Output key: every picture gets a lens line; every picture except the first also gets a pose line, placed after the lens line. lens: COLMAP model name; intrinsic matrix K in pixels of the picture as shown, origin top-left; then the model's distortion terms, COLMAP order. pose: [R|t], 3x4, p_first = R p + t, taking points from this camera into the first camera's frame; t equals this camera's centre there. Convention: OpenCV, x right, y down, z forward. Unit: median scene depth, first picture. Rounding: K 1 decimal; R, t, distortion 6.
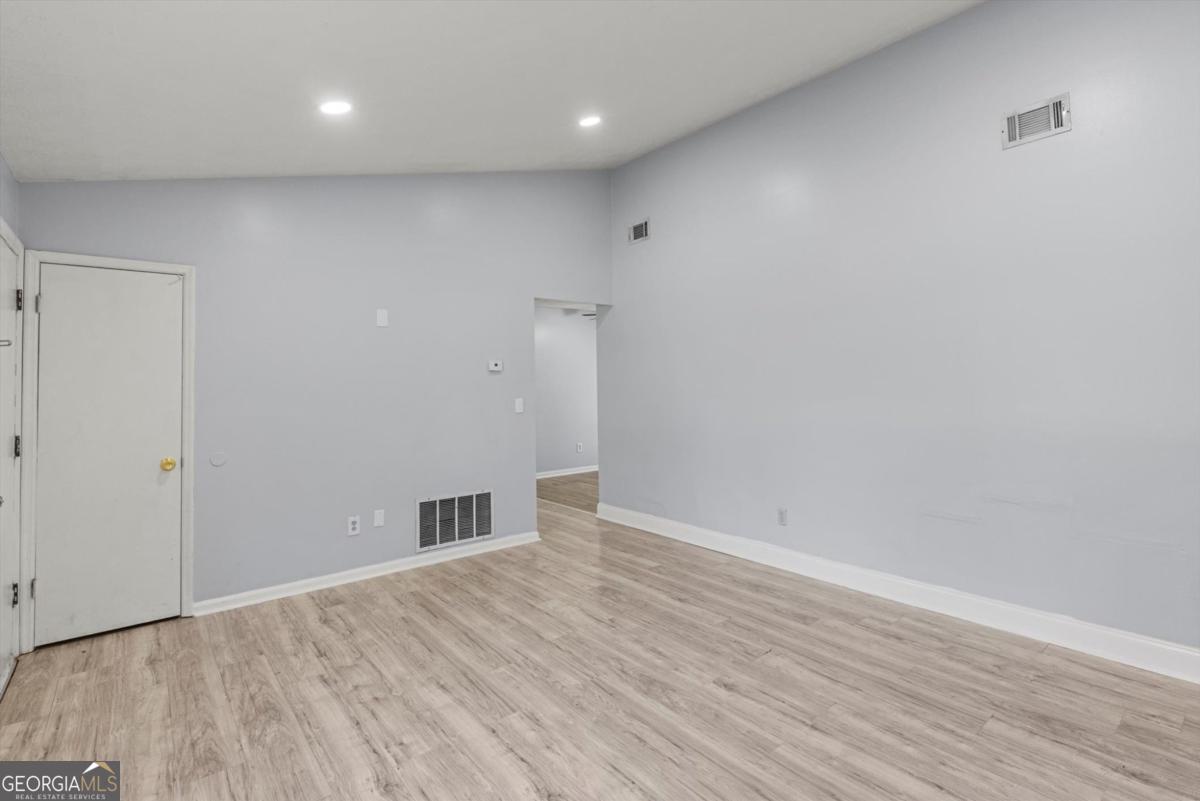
lens RADIAL K [[569.7, 0, 605.0], [0, 569.7, 366.6], [0, 0, 1]] dist [-0.008298, 0.001679]
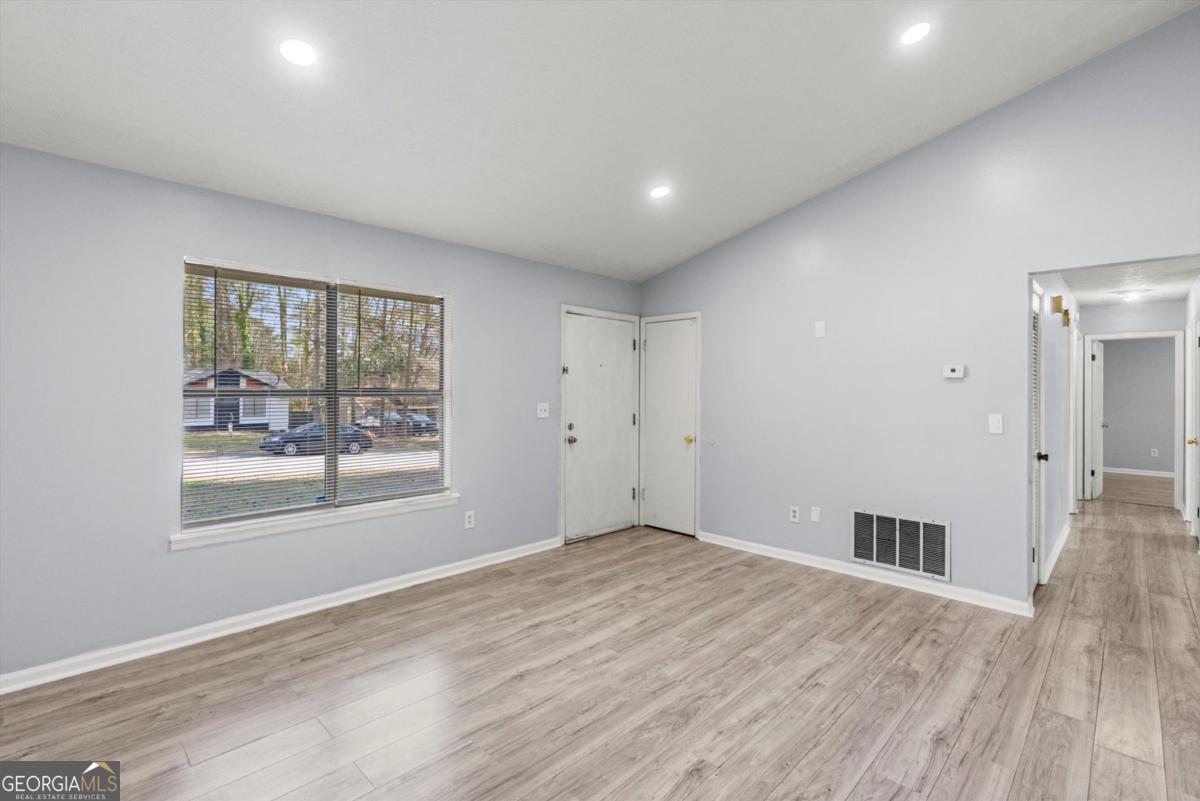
lens RADIAL K [[543.0, 0, 605.8], [0, 543.0, 394.0], [0, 0, 1]] dist [-0.006097, 0.001855]
pose [[0.108754, 0.021417, -0.993838, 0.799237], [0.018095, 0.999560, 0.023521, 0.005228], [0.993904, -0.020541, 0.108319, 0.669536]]
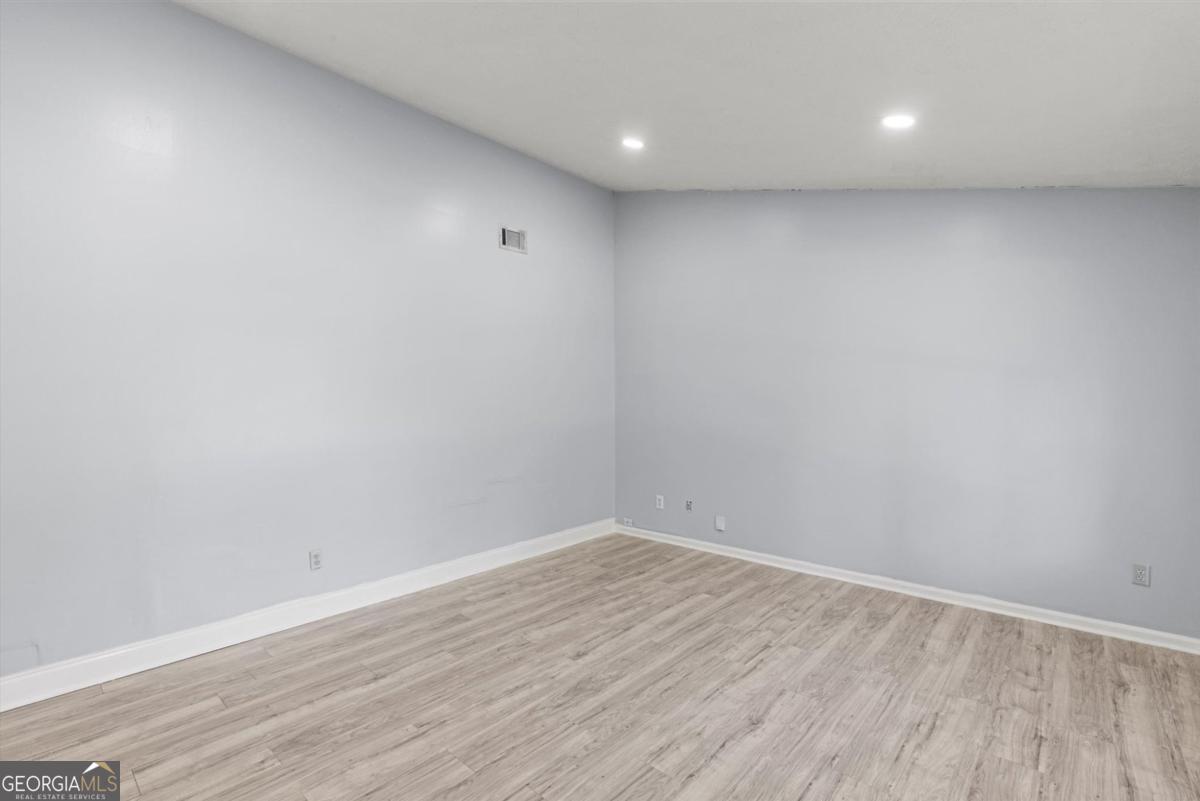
lens RADIAL K [[543.0, 0, 608.1], [0, 543.0, 403.8], [0, 0, 1]] dist [-0.006097, 0.001855]
pose [[-0.160800, 0.003865, 0.986979, -0.773099], [-0.019594, 0.999783, -0.007108, 0.034132], [-0.986793, -0.020482, -0.160689, 0.950962]]
